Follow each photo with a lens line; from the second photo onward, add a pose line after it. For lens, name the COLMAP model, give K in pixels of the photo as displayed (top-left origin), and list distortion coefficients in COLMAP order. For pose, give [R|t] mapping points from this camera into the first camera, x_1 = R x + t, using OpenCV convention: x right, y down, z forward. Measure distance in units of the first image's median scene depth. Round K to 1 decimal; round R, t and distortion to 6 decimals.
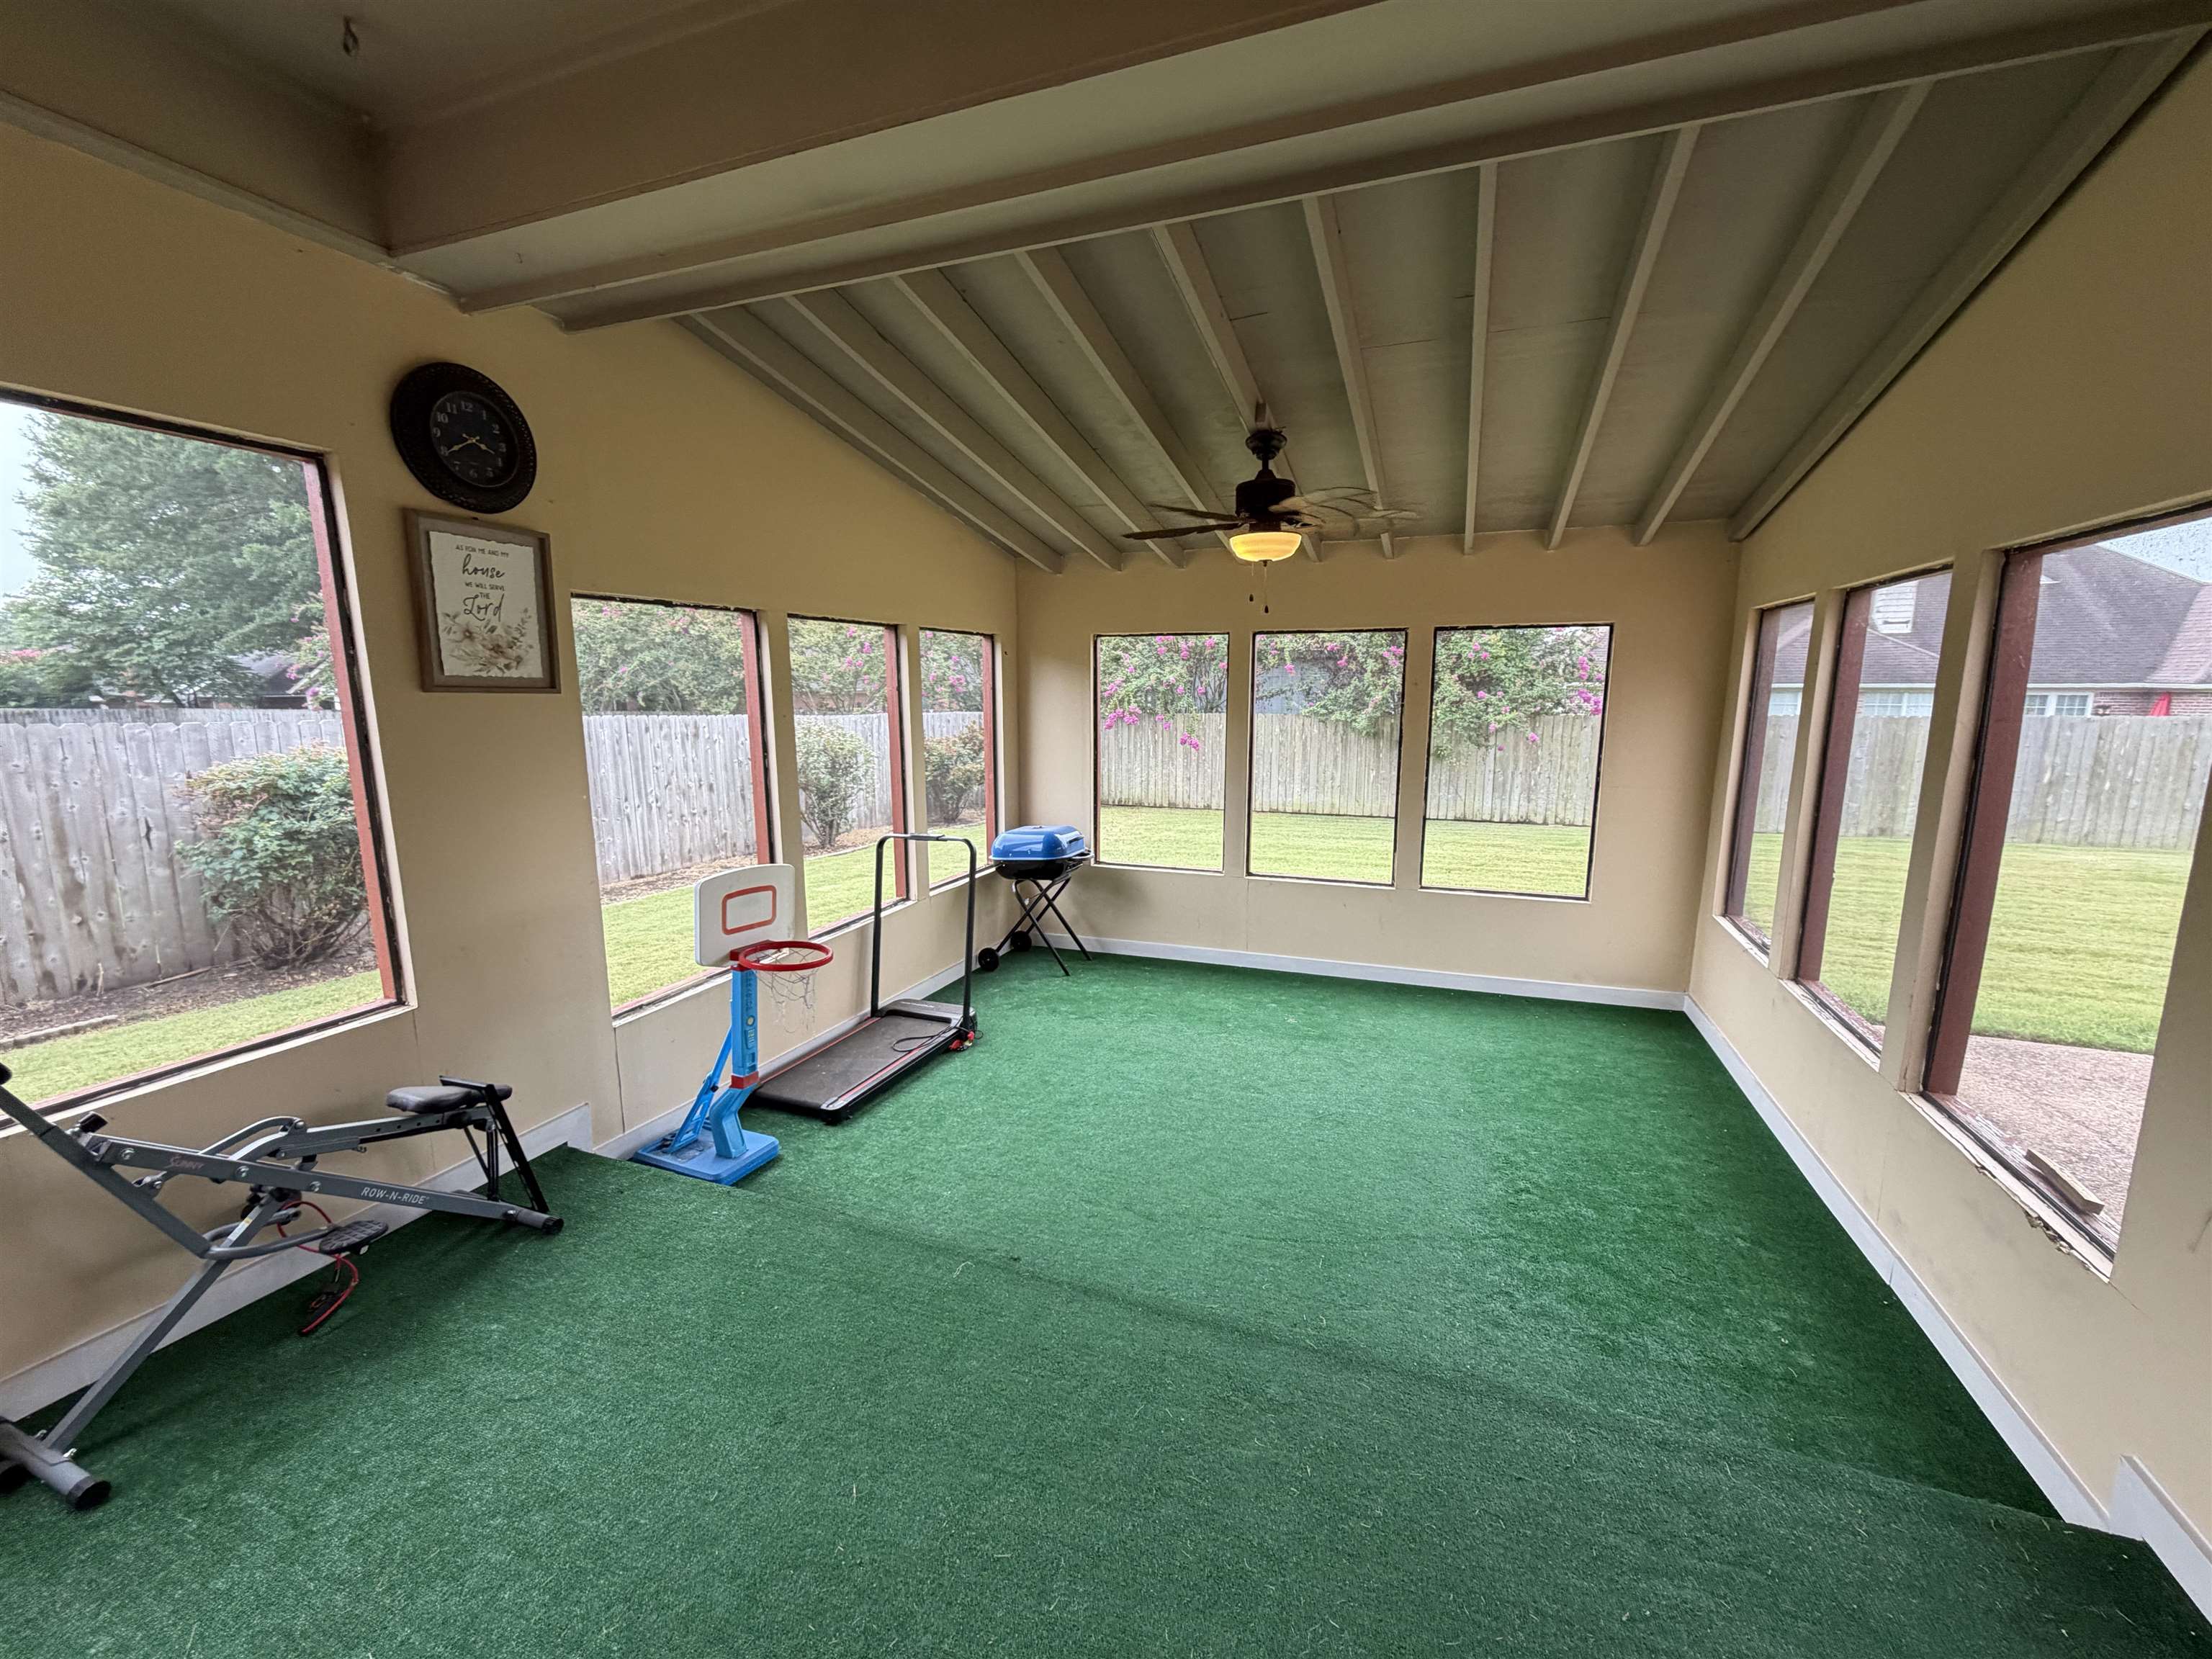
lens RADIAL K [[890.5, 0, 1116.6], [0, 890.5, 824.4], [0, 0, 1]] dist [-0.000256, 0.000023]
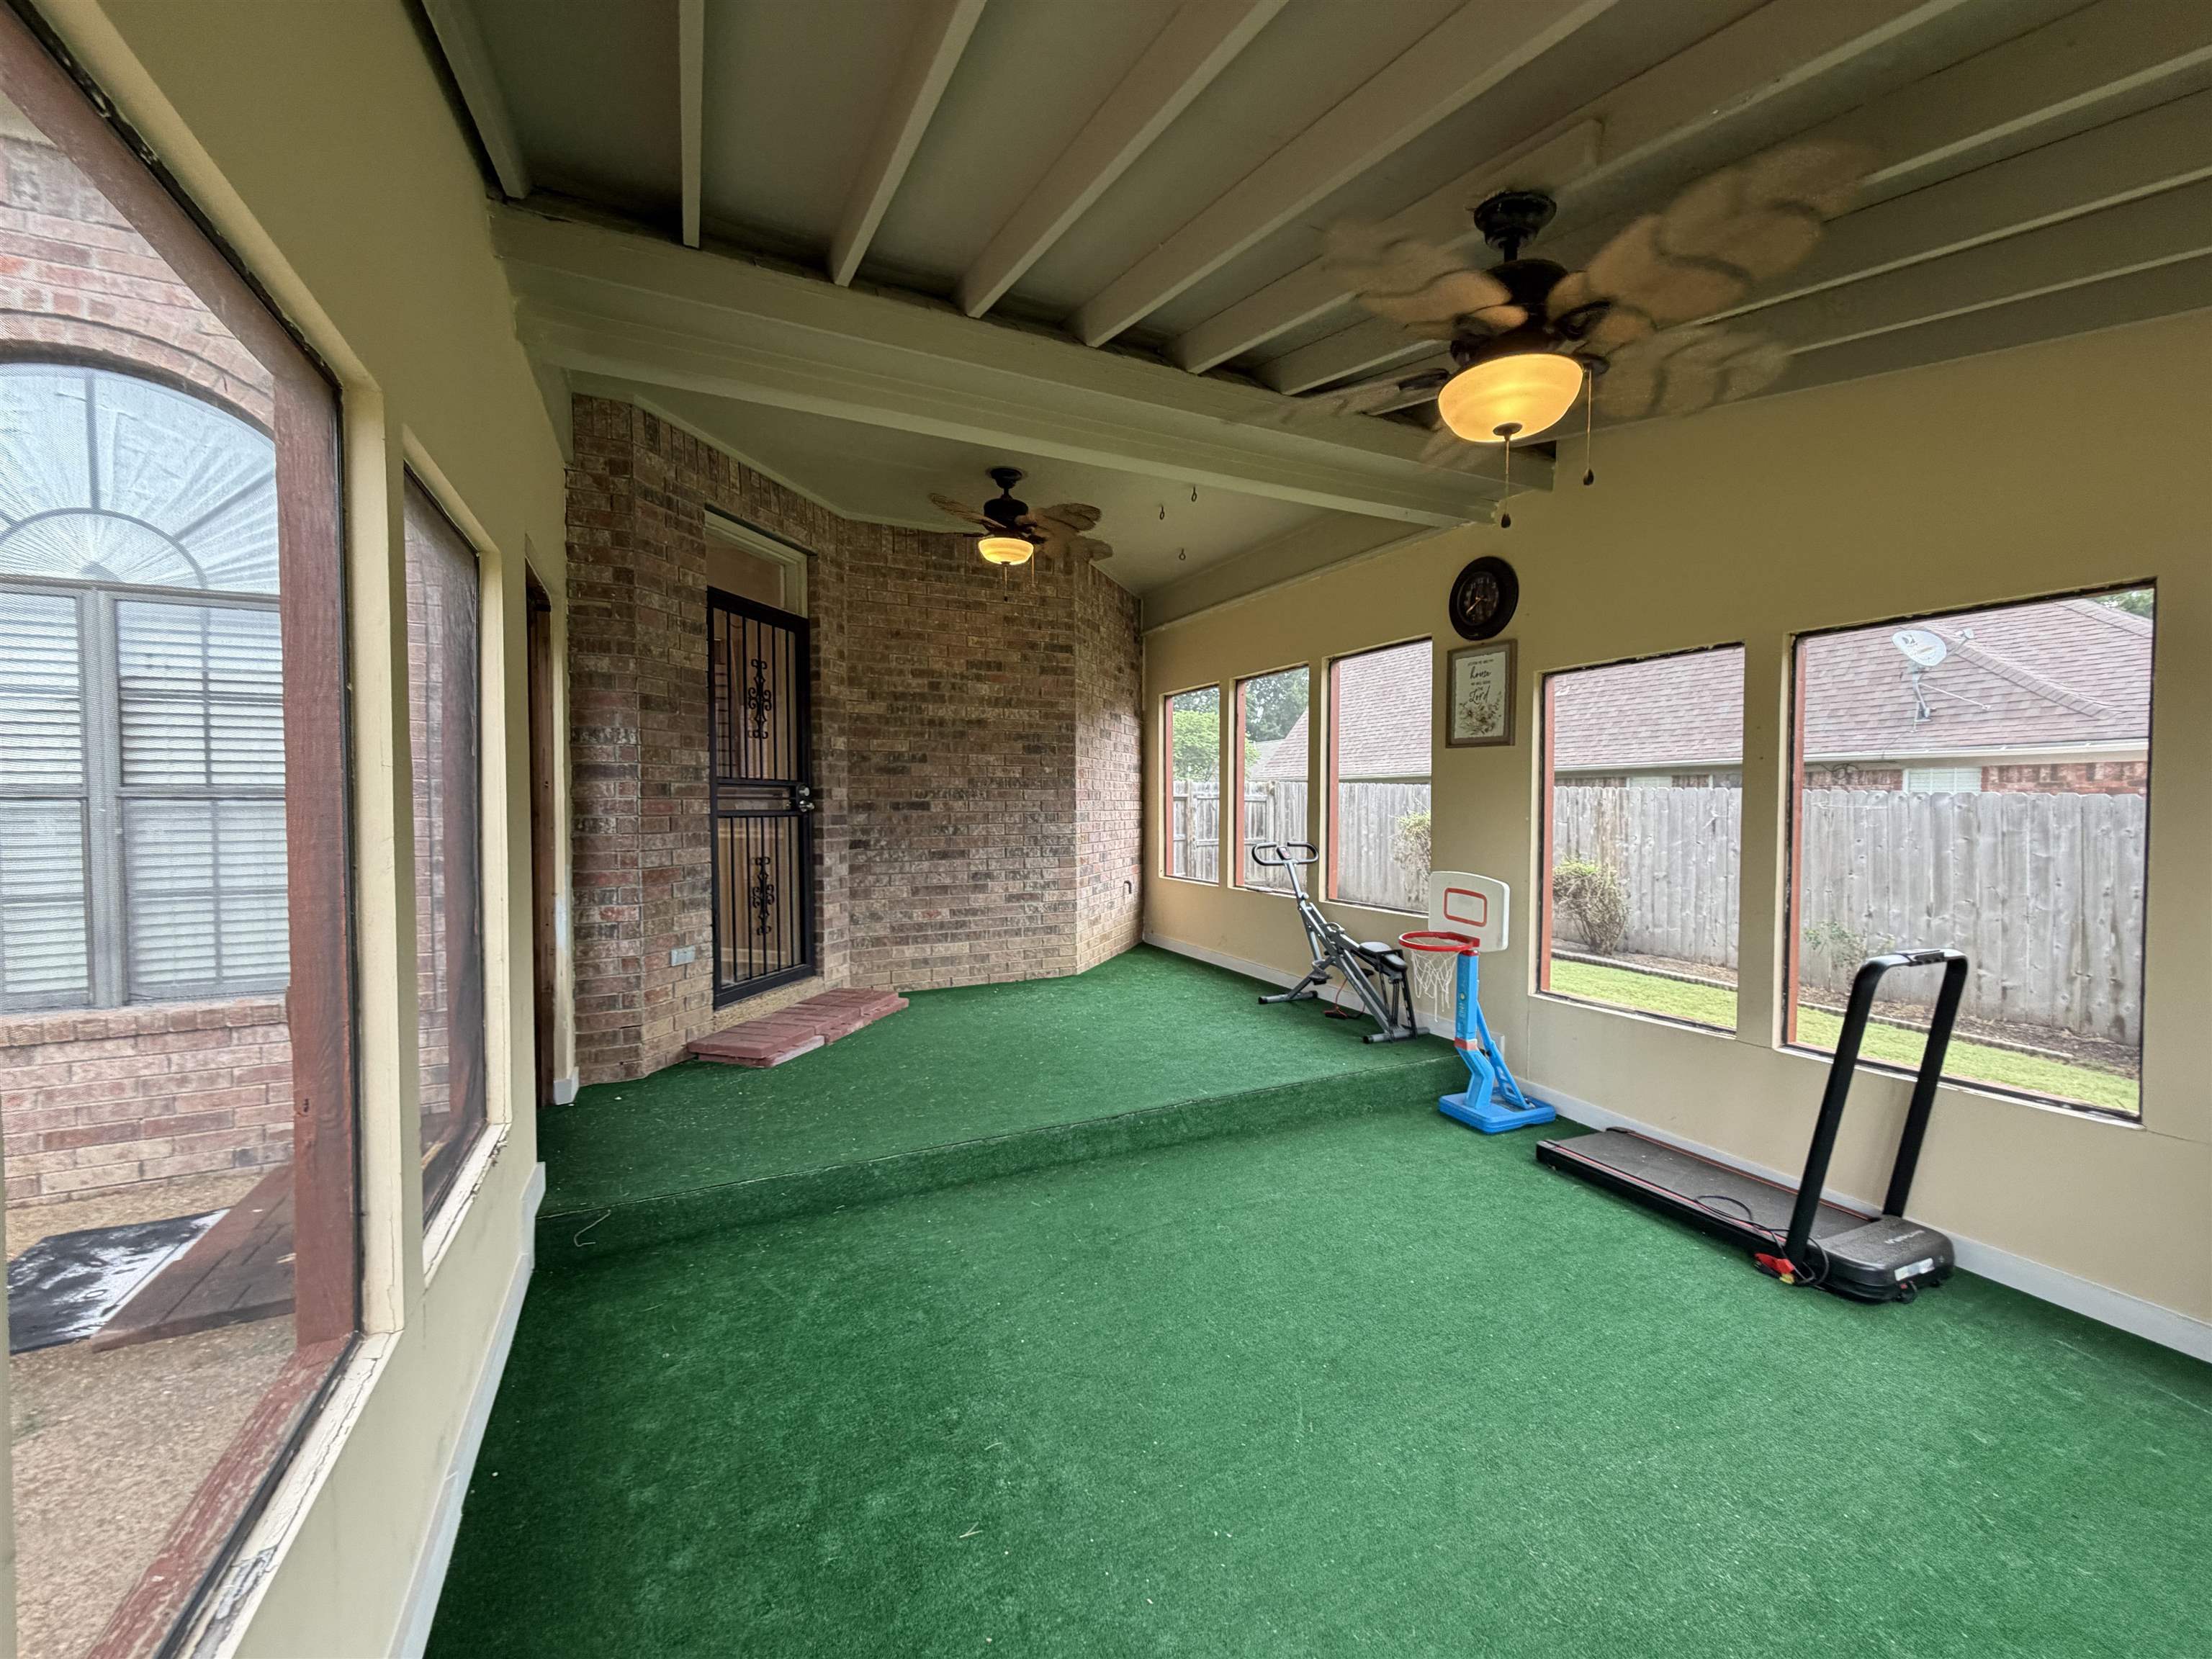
lens RADIAL K [[890.5, 0, 1113.9], [0, 890.5, 830.5], [0, 0, 1]] dist [-0.000256, 0.000023]
pose [[-0.681086, 0.020842, -0.731907, 0.937357], [-0.116593, 0.983753, 0.136511, -0.139220], [0.722861, 0.178311, -0.667591, 1.602003]]
